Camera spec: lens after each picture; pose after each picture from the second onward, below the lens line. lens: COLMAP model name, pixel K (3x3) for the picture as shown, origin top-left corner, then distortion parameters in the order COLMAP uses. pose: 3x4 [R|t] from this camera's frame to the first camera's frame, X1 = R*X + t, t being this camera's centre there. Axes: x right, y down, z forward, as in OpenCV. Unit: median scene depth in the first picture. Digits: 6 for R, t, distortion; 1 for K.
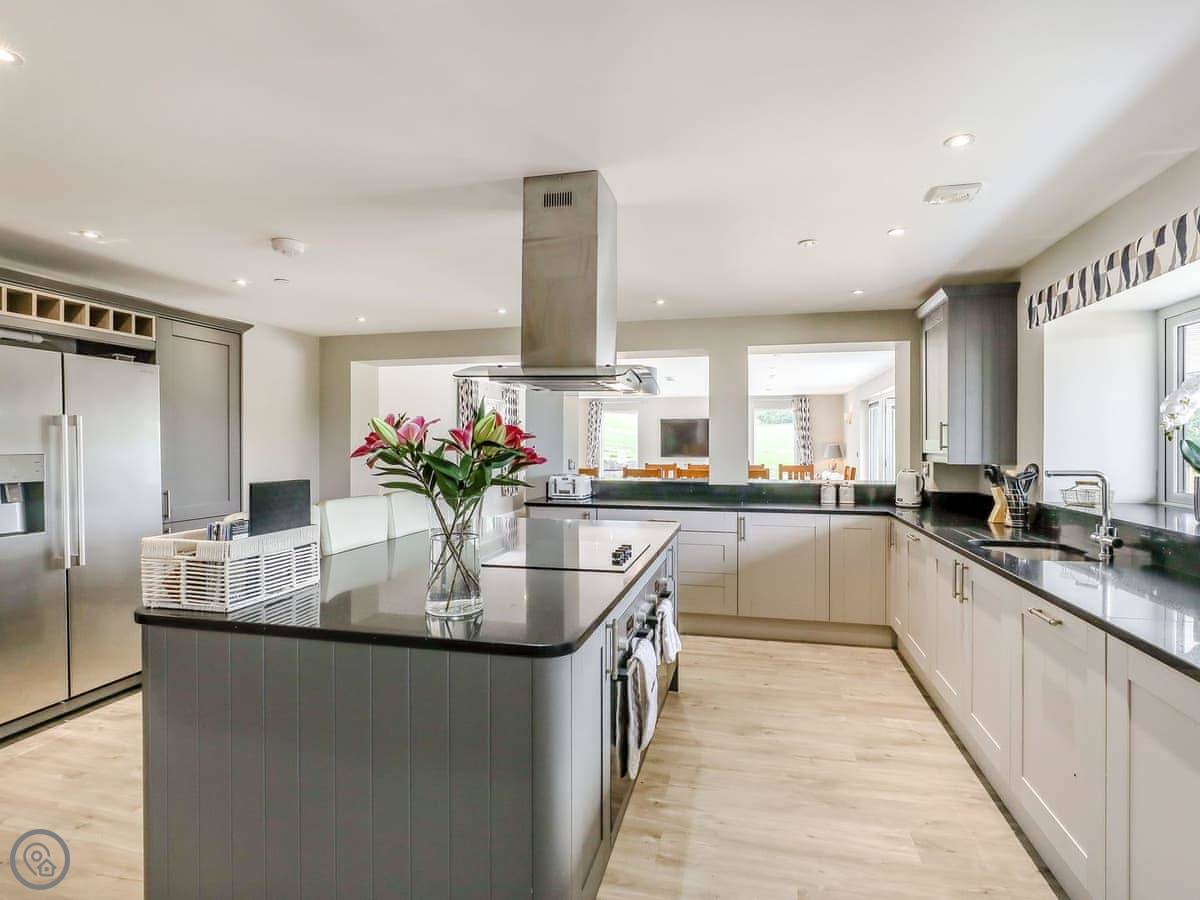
lens RADIAL K [[638.2, 0, 600.3], [0, 638.2, 442.7], [0, 0, 1]] dist [0.000814, 0.002855]
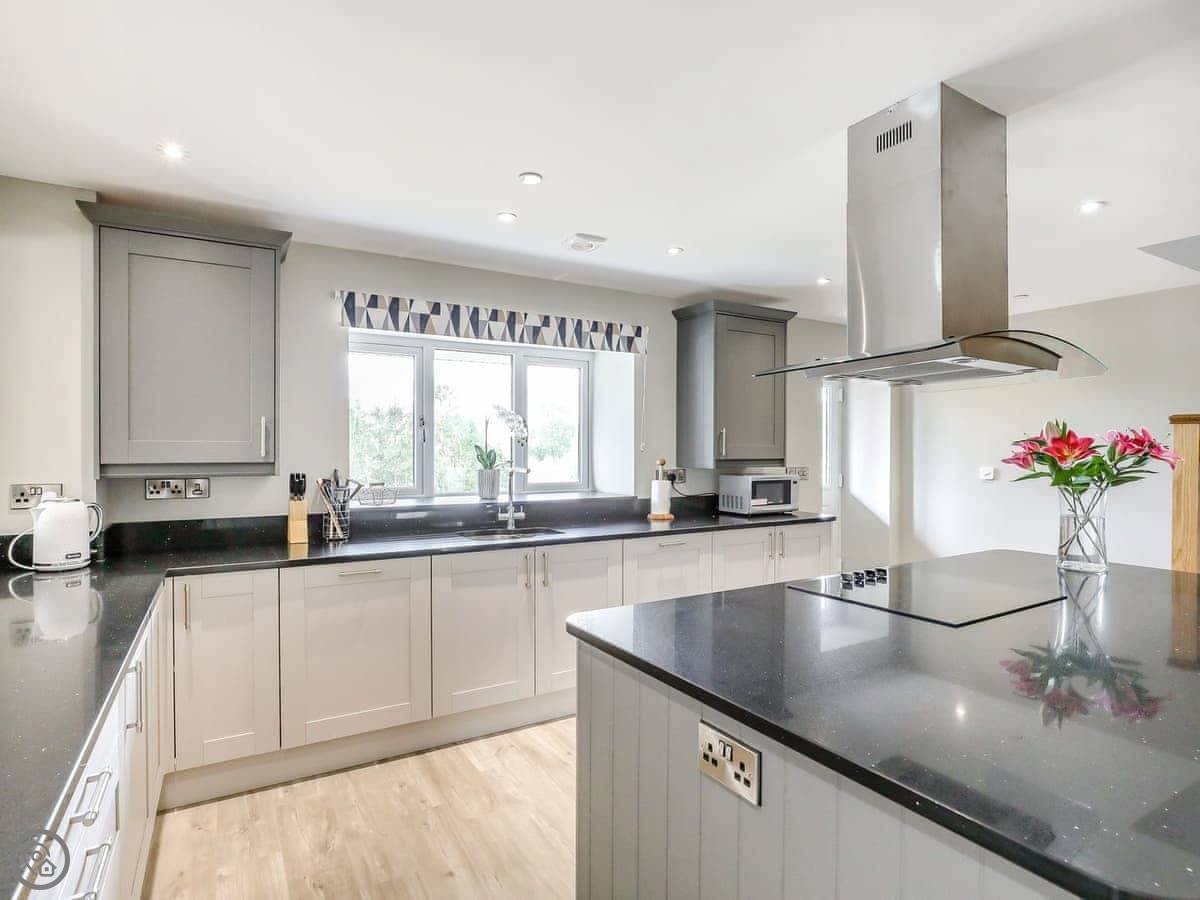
lens RADIAL K [[638.2, 0, 598.0], [0, 638.2, 451.6], [0, 0, 1]] dist [0.000814, 0.002855]
pose [[-0.698854, -0.003040, 0.715258, -0.243320], [0.001702, 0.999981, 0.005913, 0.010084], [-0.715262, 0.005350, -0.698835, 1.393085]]
